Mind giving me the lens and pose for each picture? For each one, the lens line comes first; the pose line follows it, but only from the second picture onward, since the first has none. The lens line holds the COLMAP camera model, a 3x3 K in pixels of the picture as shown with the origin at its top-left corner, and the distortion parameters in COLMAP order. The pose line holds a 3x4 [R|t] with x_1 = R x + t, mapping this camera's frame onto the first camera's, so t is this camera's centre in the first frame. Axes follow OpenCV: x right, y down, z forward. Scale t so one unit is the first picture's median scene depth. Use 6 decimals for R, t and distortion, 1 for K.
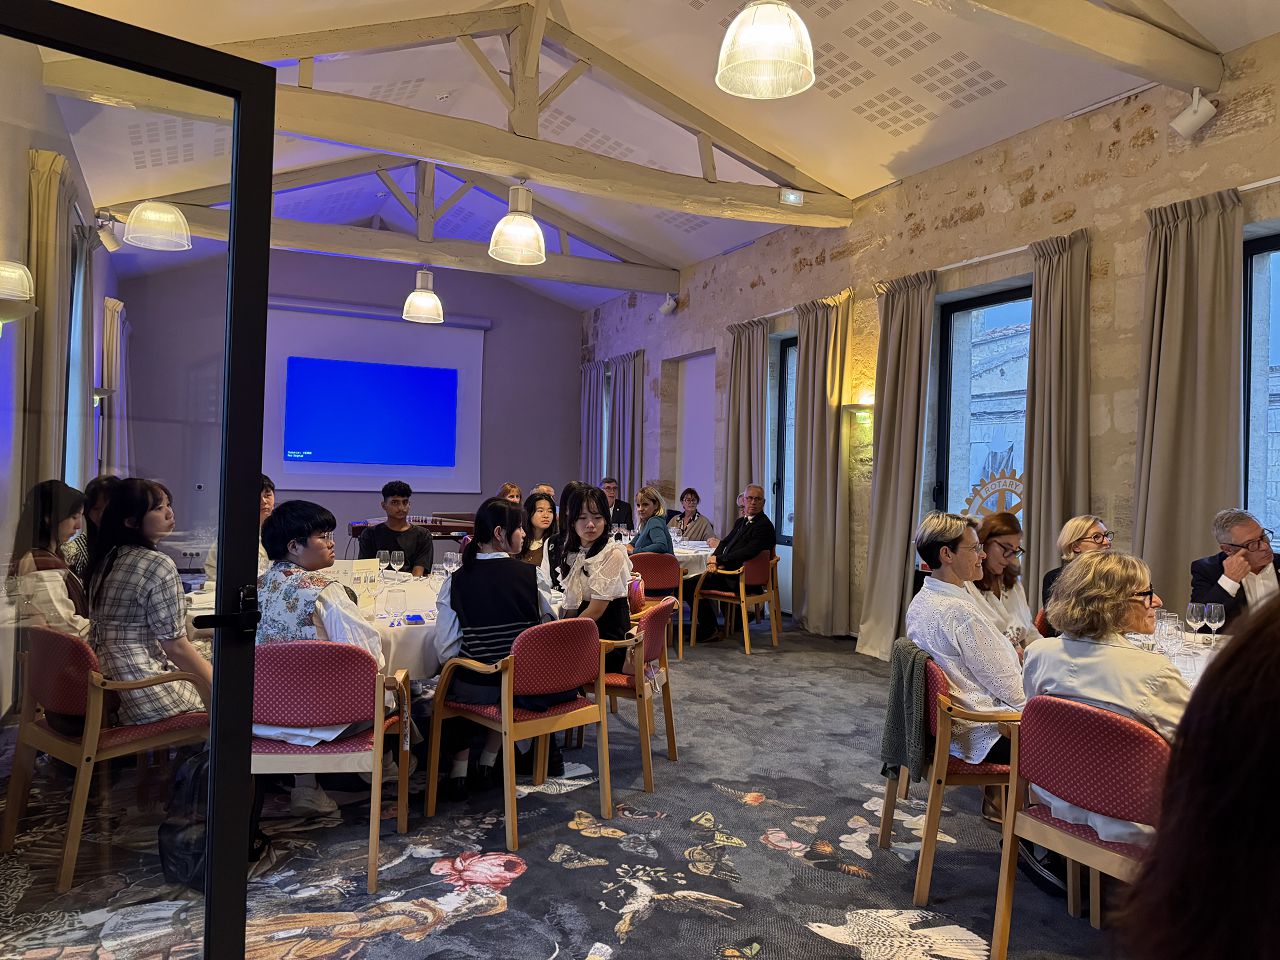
lens RADIAL K [[915.8, 0, 644.4], [0, 915.8, 475.6], [0, 0, 1]] dist [0.037835, -0.032357]
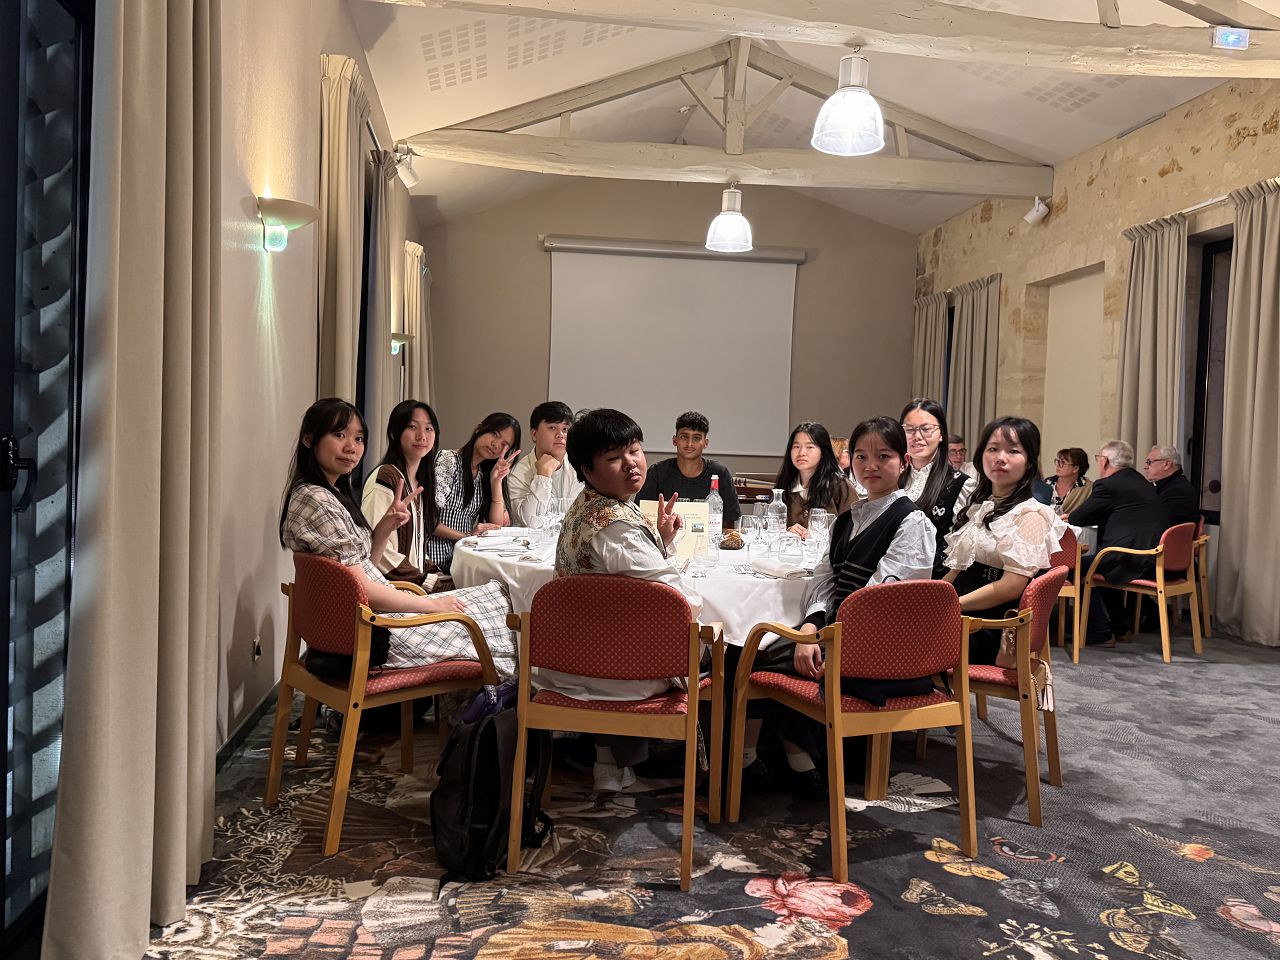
lens RADIAL K [[1054.4, 0, 636.8], [0, 1054.4, 479.6], [0, 0, 1]] dist [0.031595, -0.038001]
pose [[0.949157, 0.016163, -0.314389, -0.033475], [-0.006326, 0.999459, 0.032284, 0.043760], [0.314741, -0.028654, 0.948745, 0.106930]]
